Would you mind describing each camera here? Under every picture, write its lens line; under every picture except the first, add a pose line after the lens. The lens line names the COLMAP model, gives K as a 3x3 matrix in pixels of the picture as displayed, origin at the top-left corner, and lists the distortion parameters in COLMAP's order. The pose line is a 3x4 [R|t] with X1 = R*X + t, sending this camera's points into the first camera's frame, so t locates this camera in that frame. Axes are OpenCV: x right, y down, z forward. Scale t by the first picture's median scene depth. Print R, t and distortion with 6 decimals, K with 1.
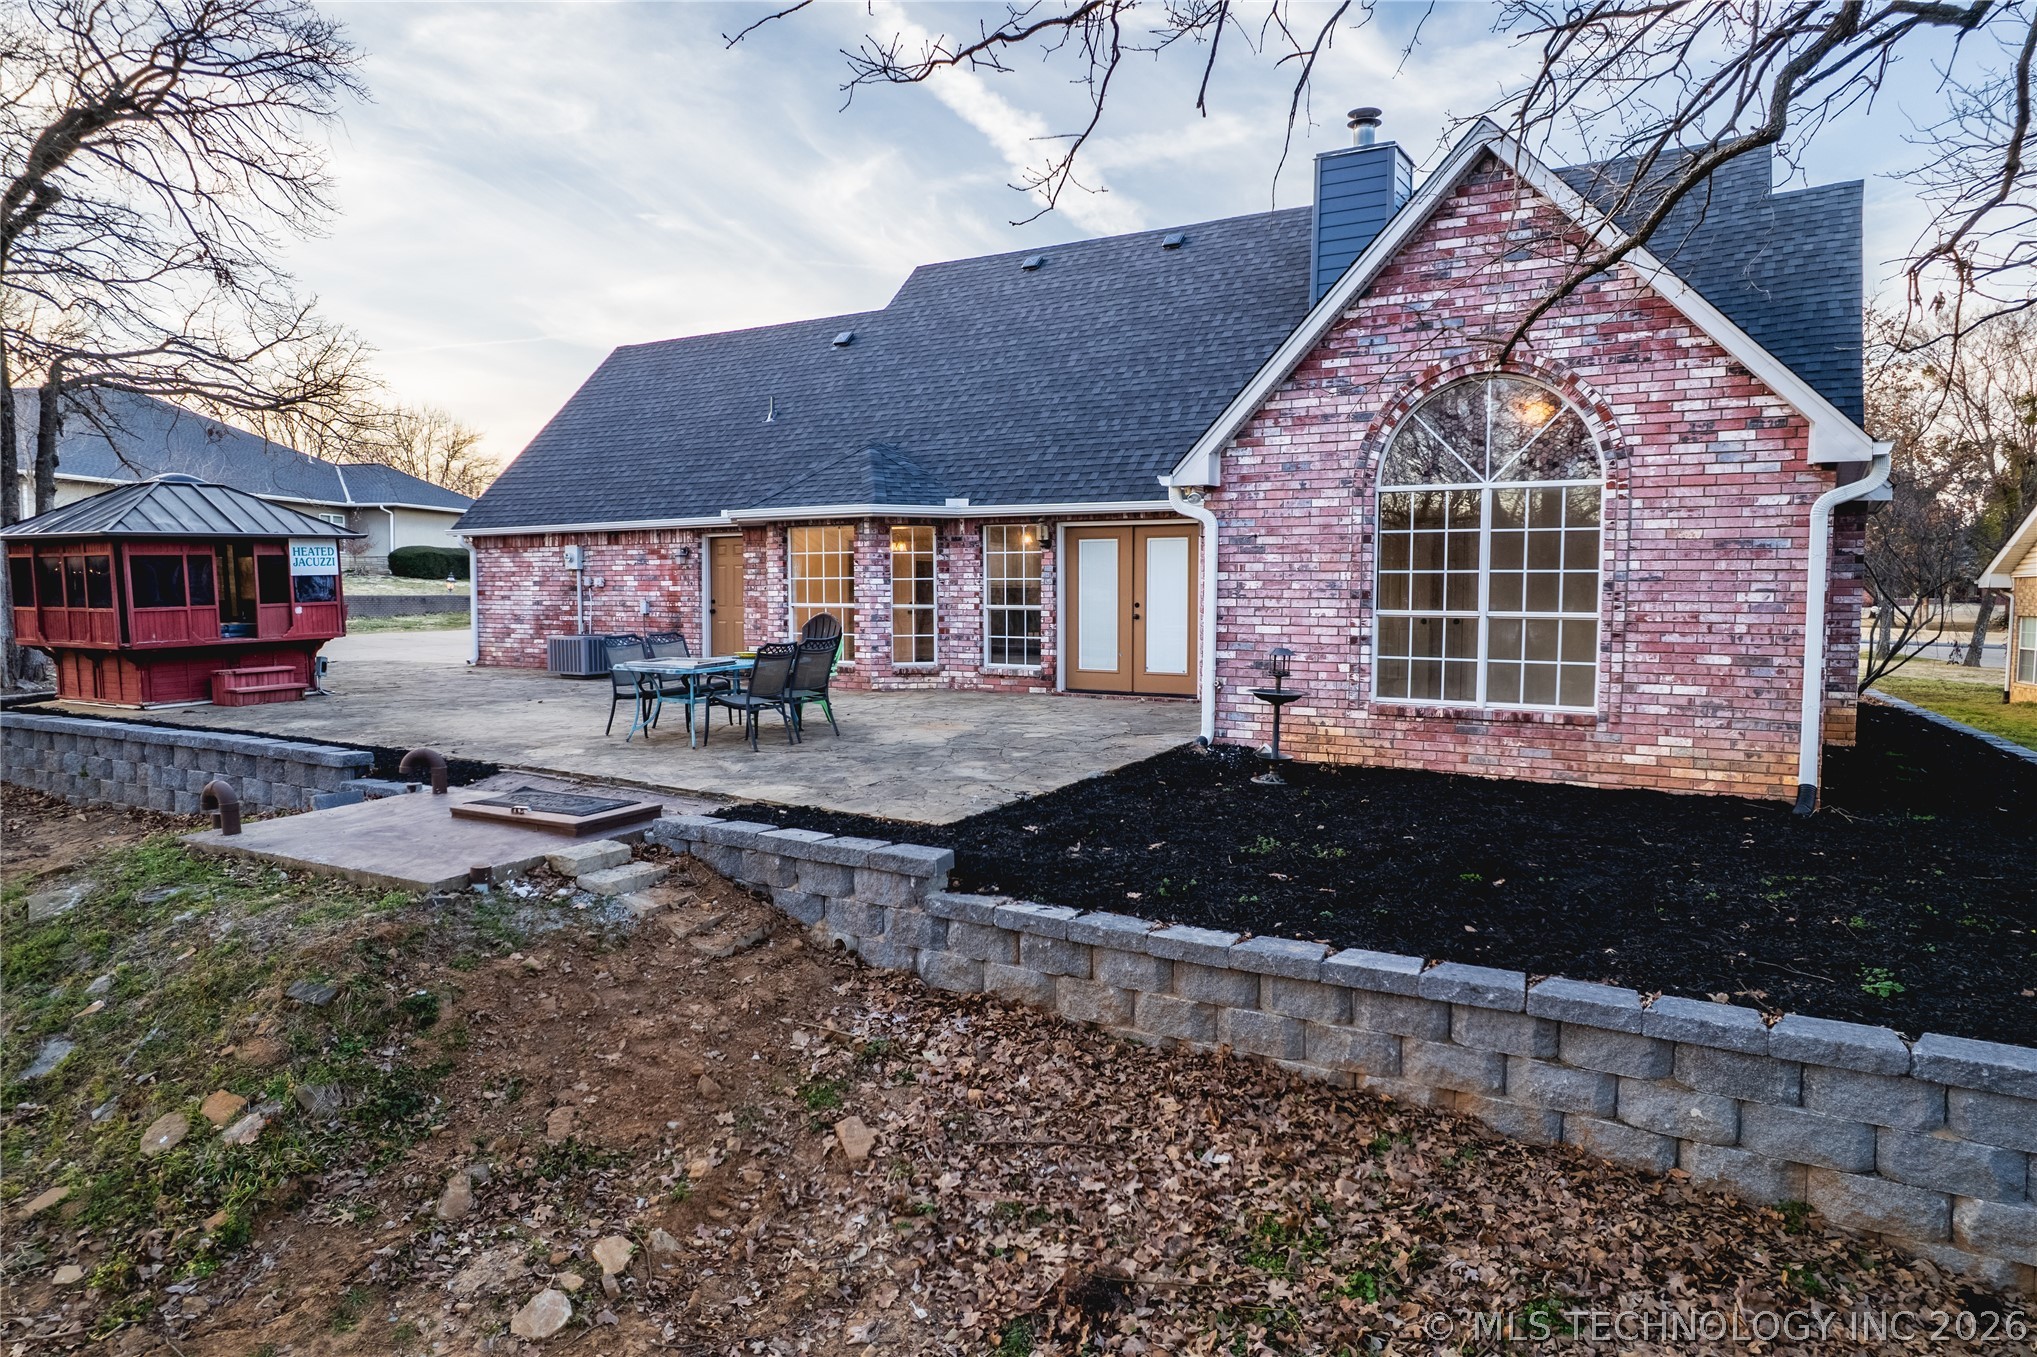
lens RADIAL K [[1304.2, 0, 1018.5], [0, 1304.2, 678.5], [0, 0, 1]] dist [-0.064253, 0.058804]
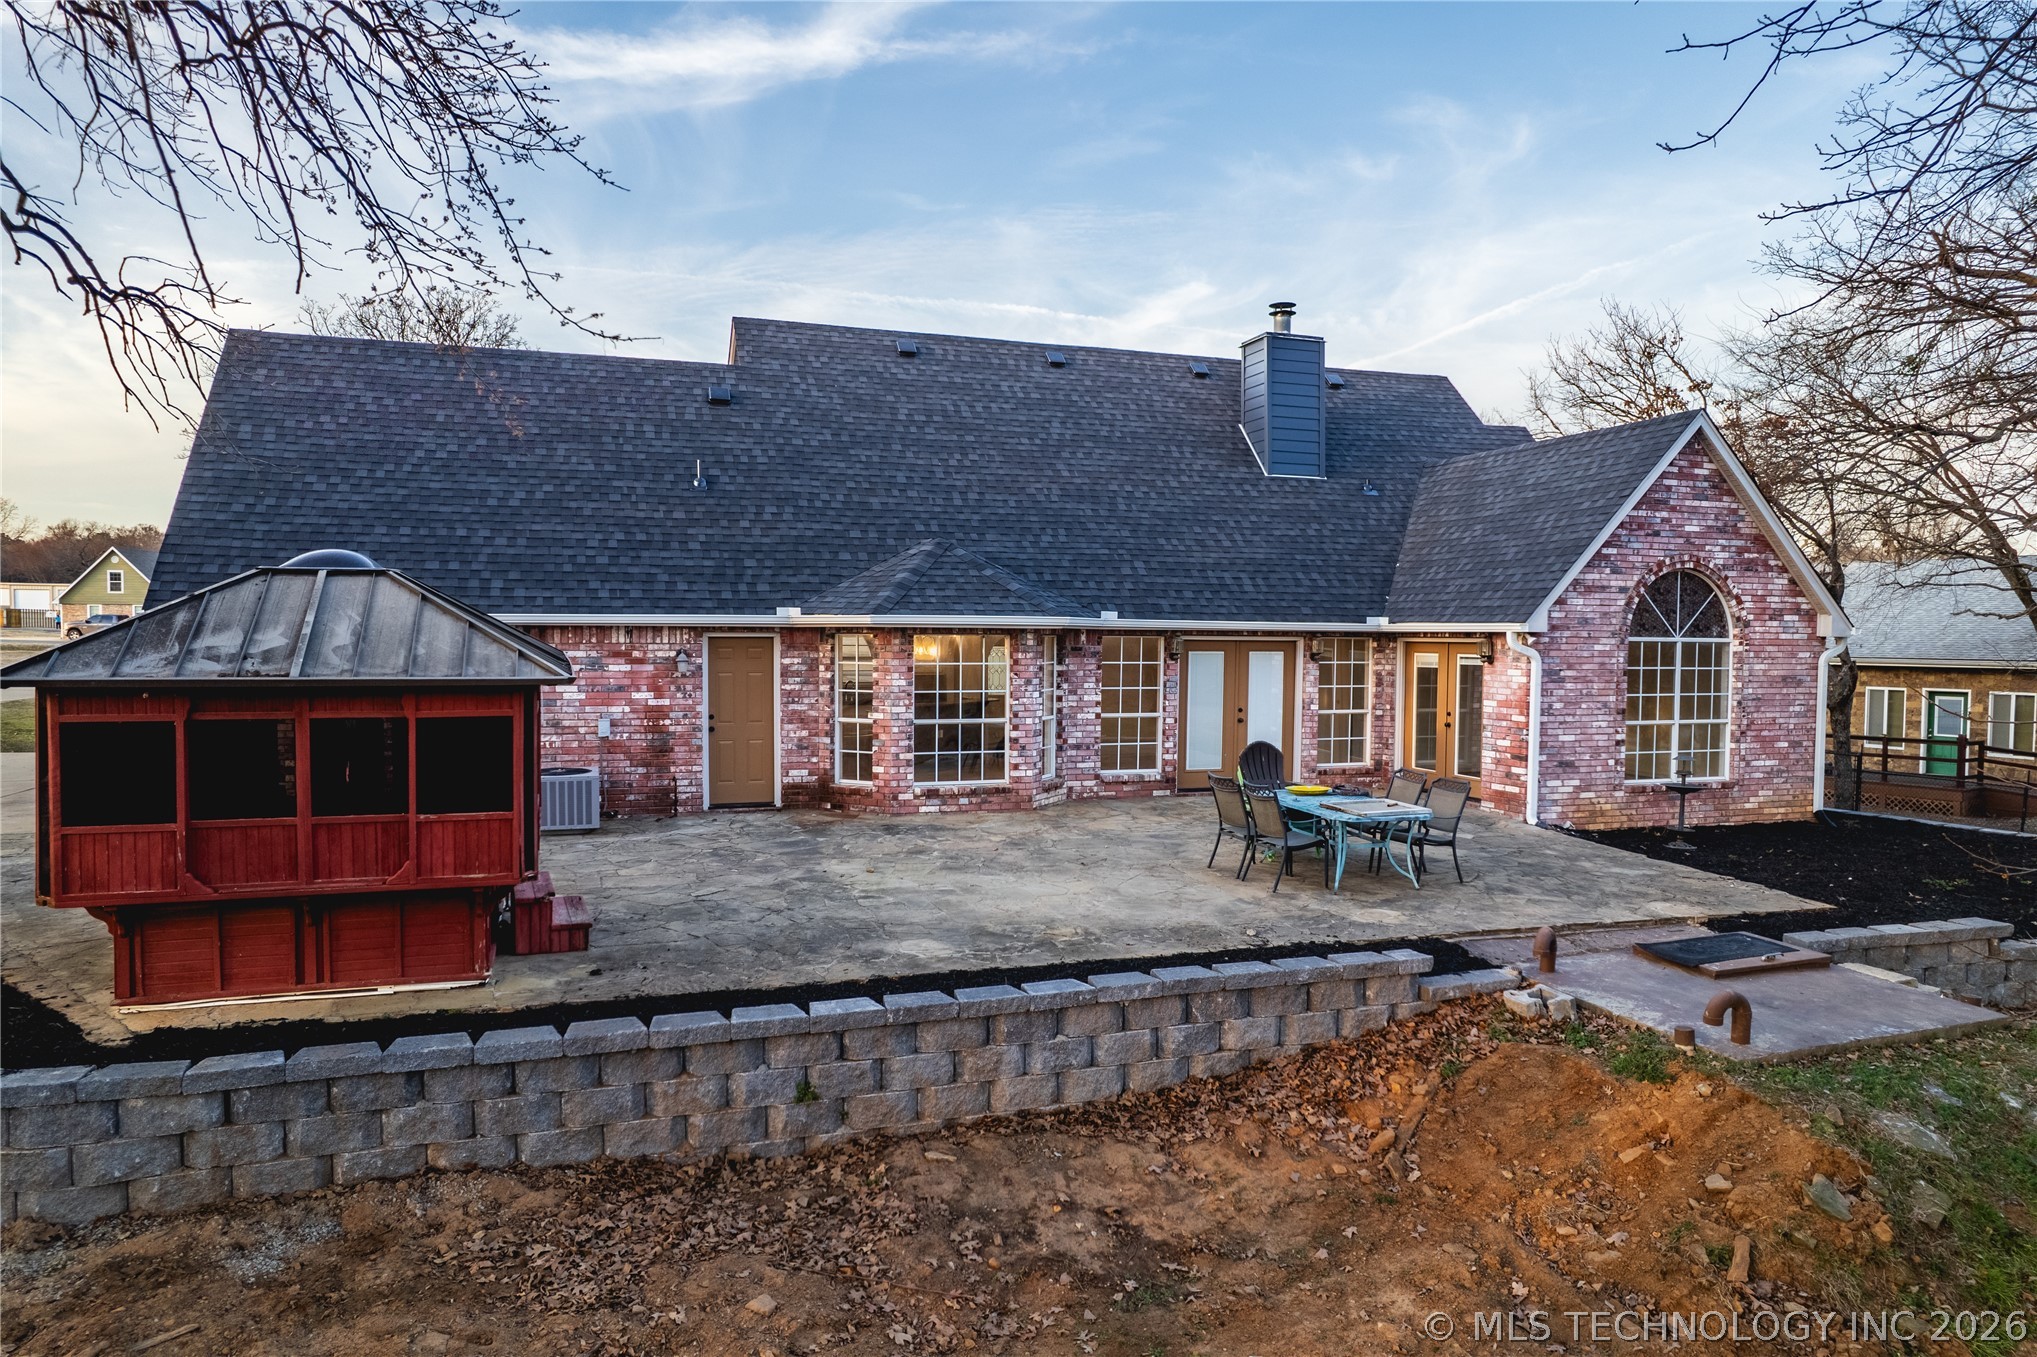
lens RADIAL K [[1304.2, 0, 1018.5], [0, 1304.2, 678.5], [0, 0, 1]] dist [-0.064253, 0.058804]
pose [[0.633150, -0.028300, 0.773511, -1.275107], [0.043189, 0.999066, 0.001200, -0.131628], [-0.772823, 0.032647, 0.633781, 0.601620]]
